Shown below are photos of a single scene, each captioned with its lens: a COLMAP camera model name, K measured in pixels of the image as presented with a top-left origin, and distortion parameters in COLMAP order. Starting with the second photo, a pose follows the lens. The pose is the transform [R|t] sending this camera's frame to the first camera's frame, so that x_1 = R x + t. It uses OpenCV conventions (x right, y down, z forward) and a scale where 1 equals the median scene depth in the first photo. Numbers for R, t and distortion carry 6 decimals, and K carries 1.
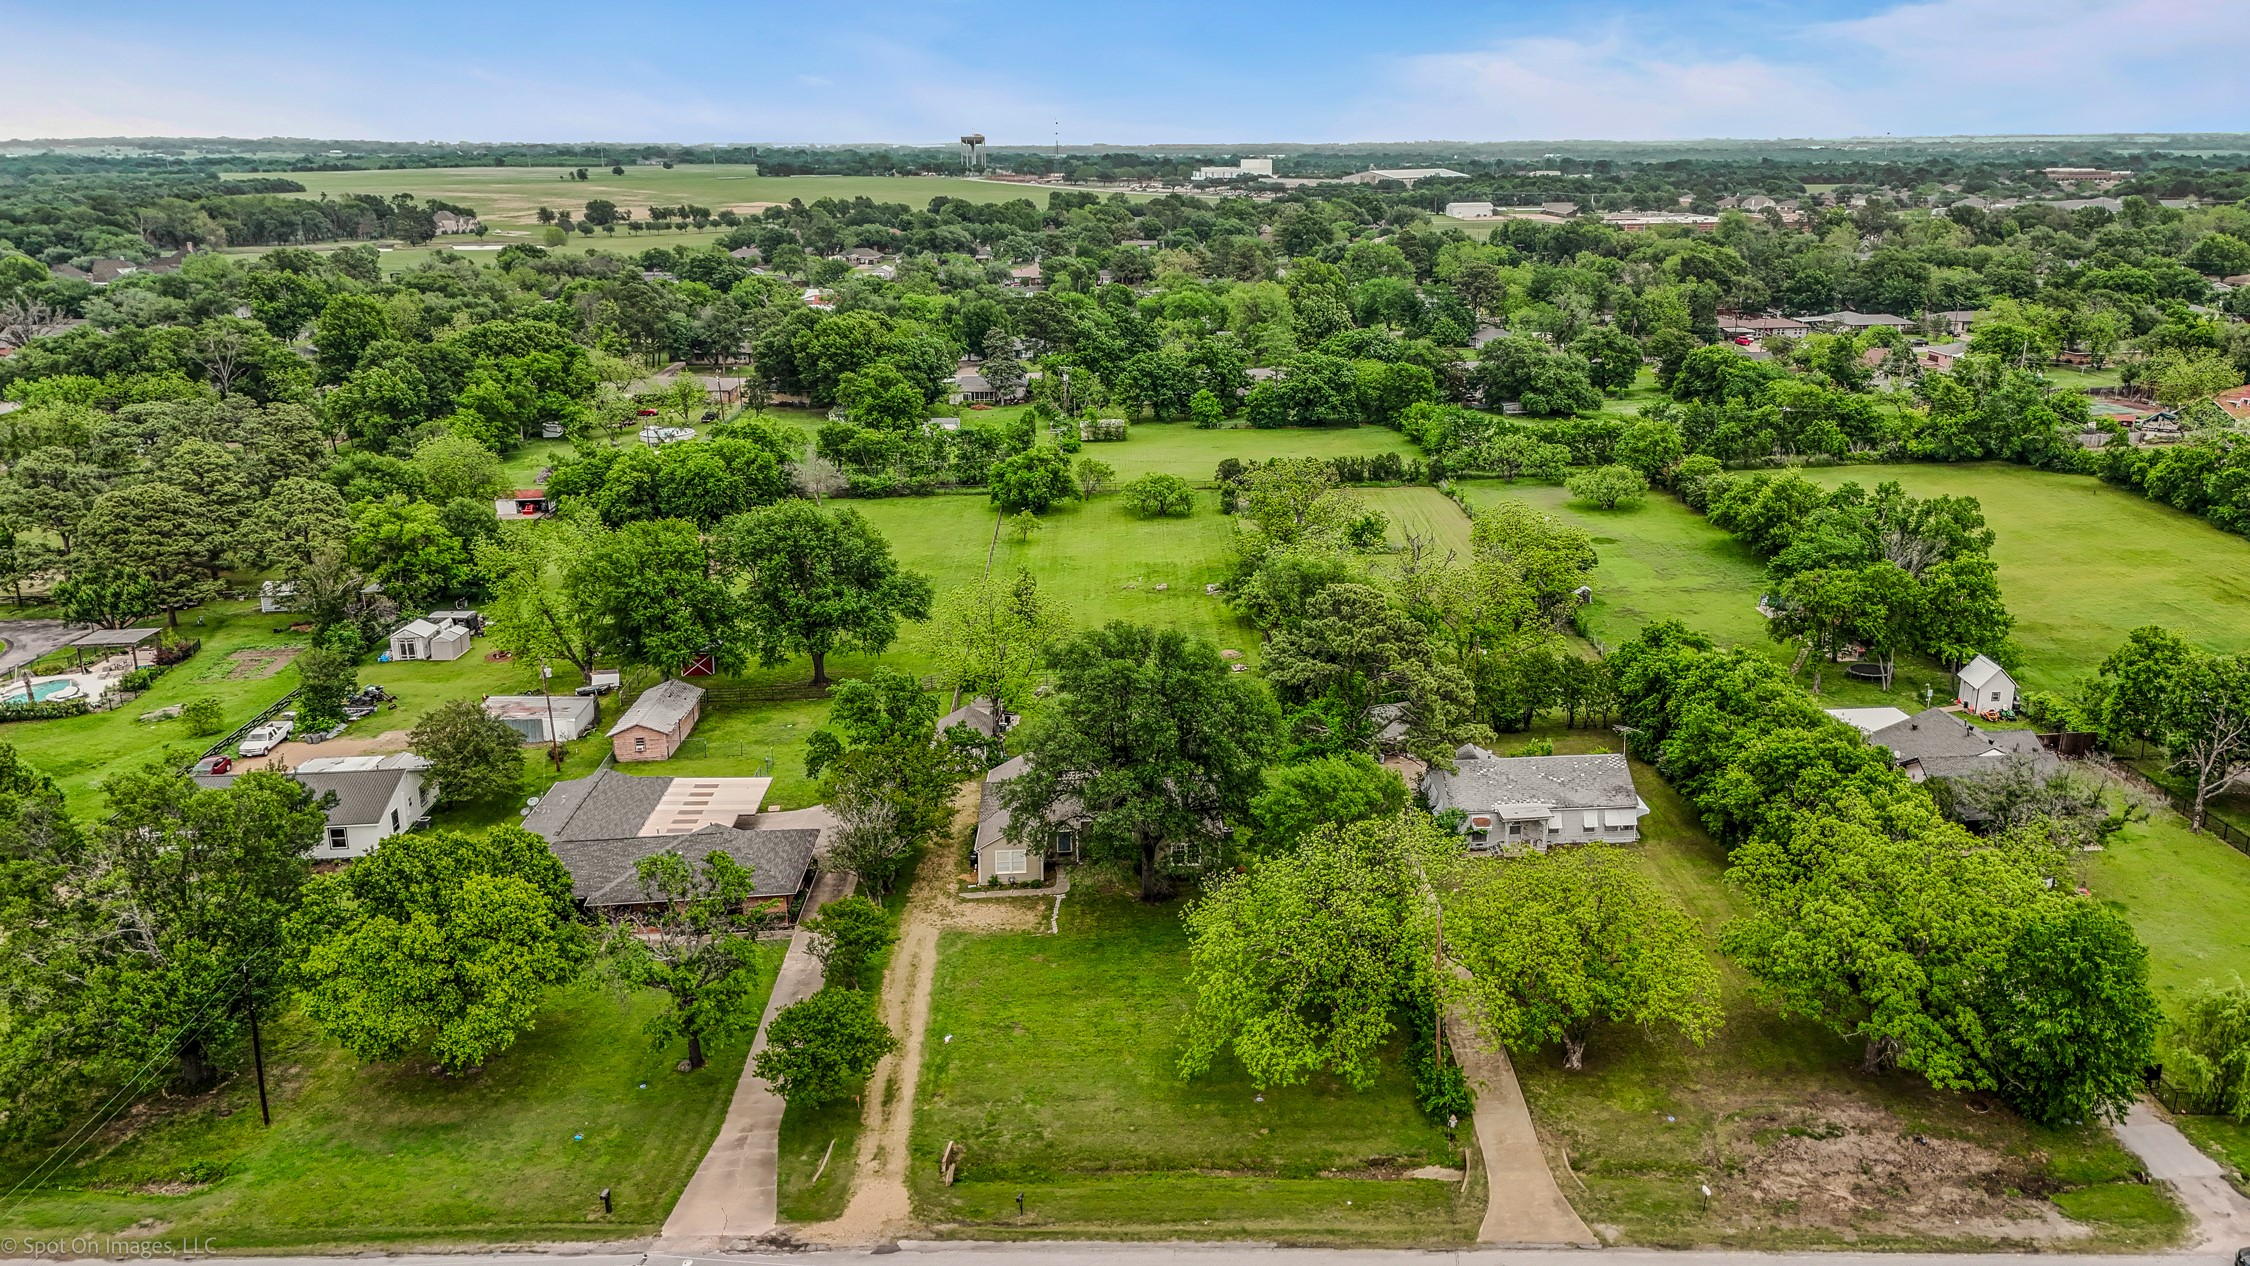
lens RADIAL K [[2046.4, 0, 1125.0], [0, 2046.4, 669.0], [0, 0, 1]] dist [0.102248, -0.146297]
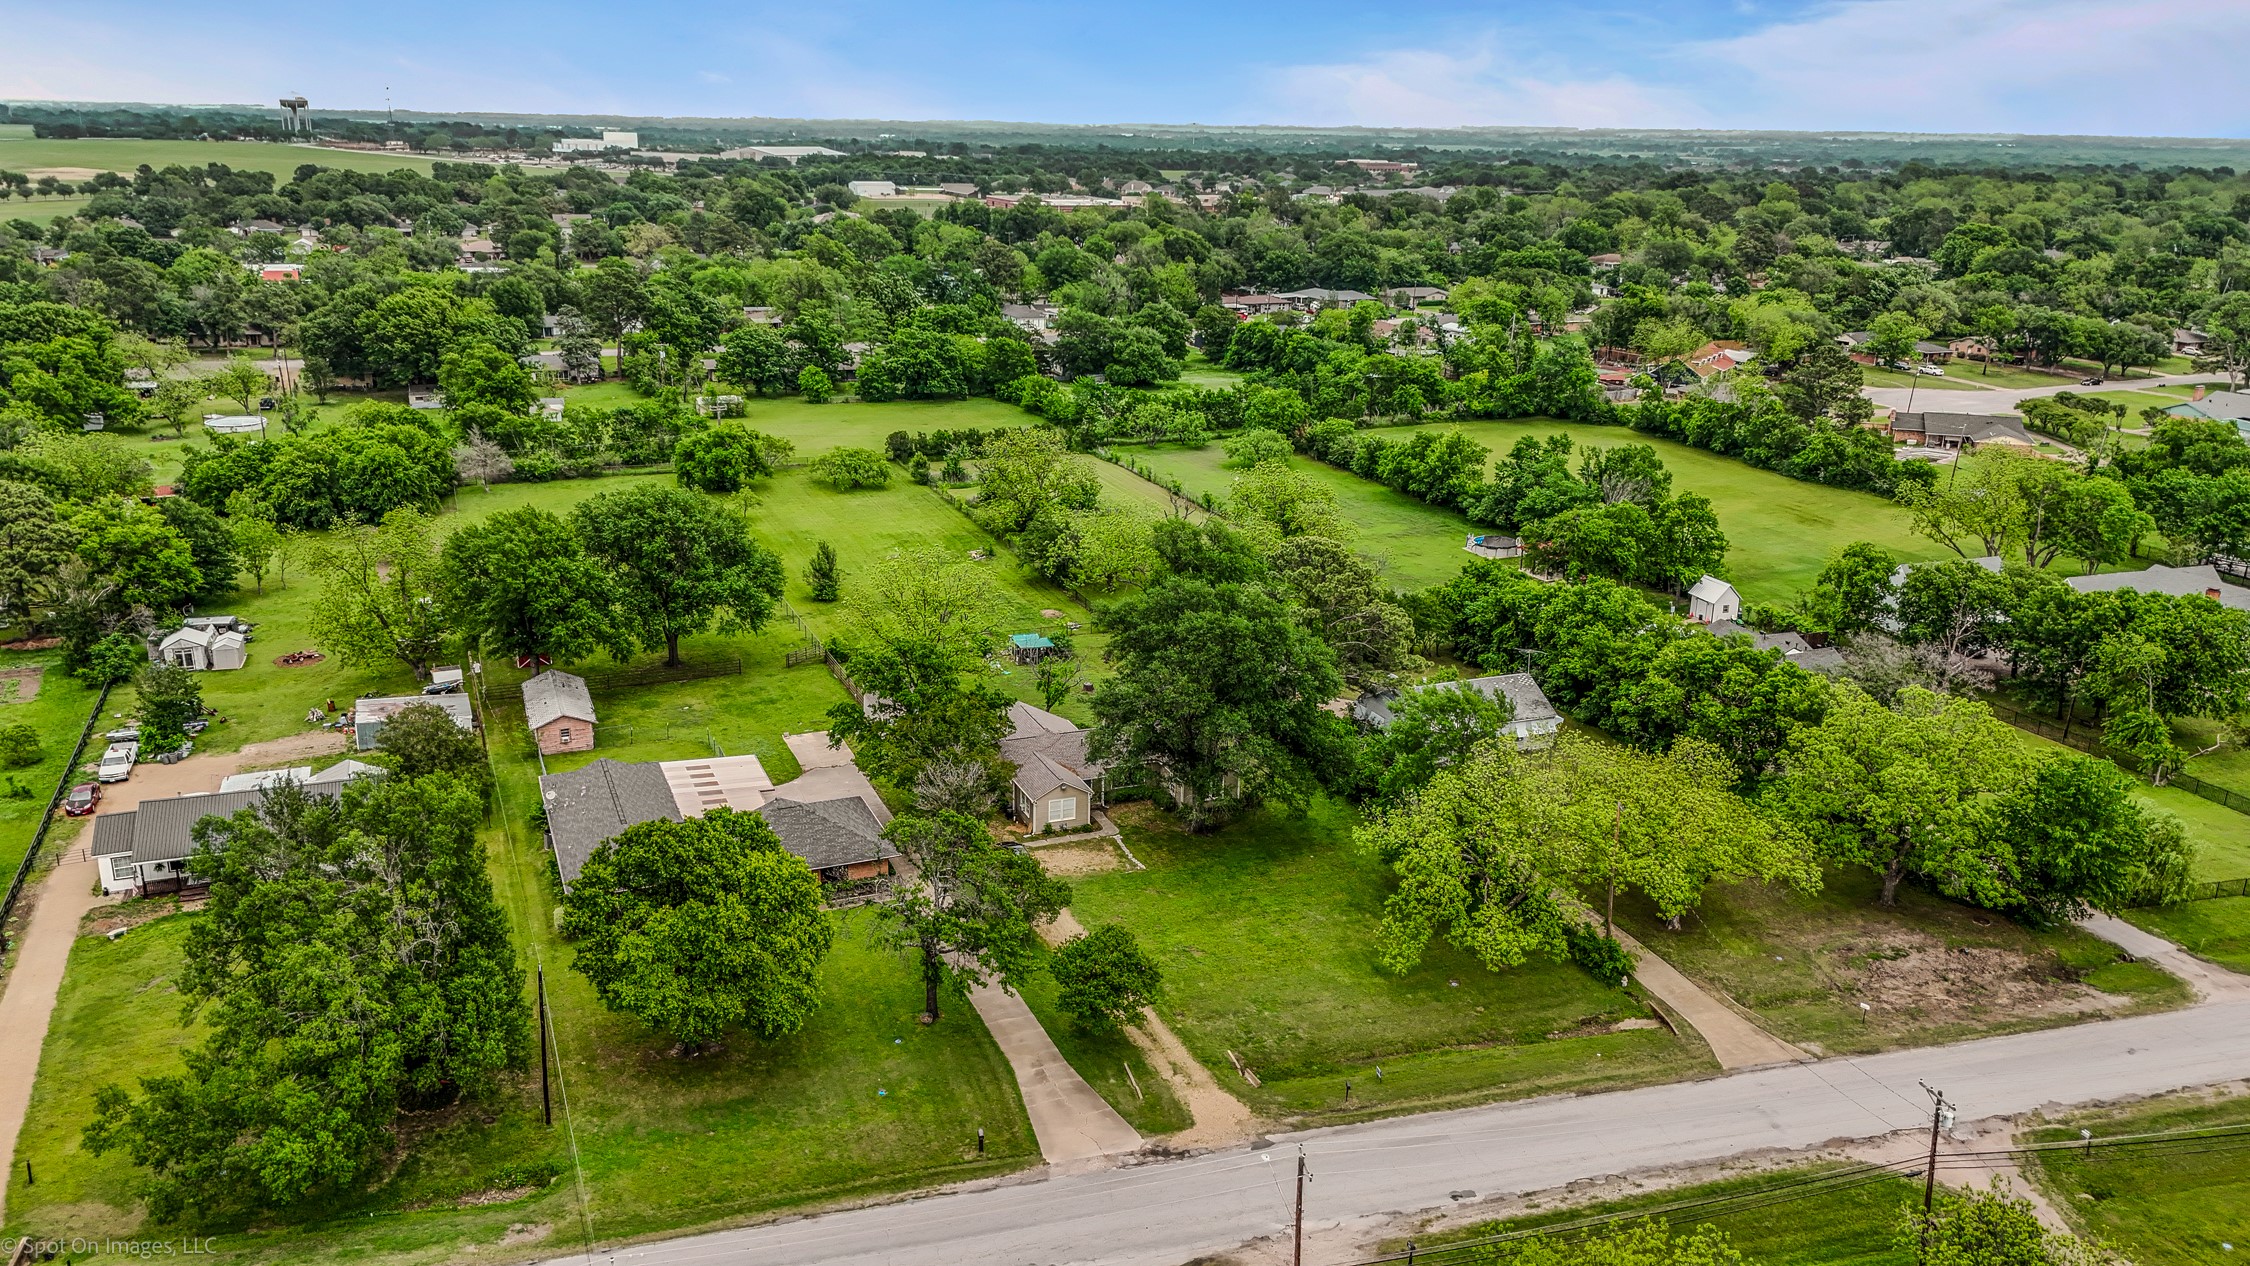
lens RADIAL K [[2022.3, 0, 1125.0], [0, 2022.3, 633.0], [0, 0, 1]] dist [0.100843, -0.146128]
pose [[0.945941, -0.060622, 0.318624, -0.172003], [0.061572, 0.998077, 0.007097, -0.001486], [-0.318442, 0.012905, 0.947855, -0.004460]]
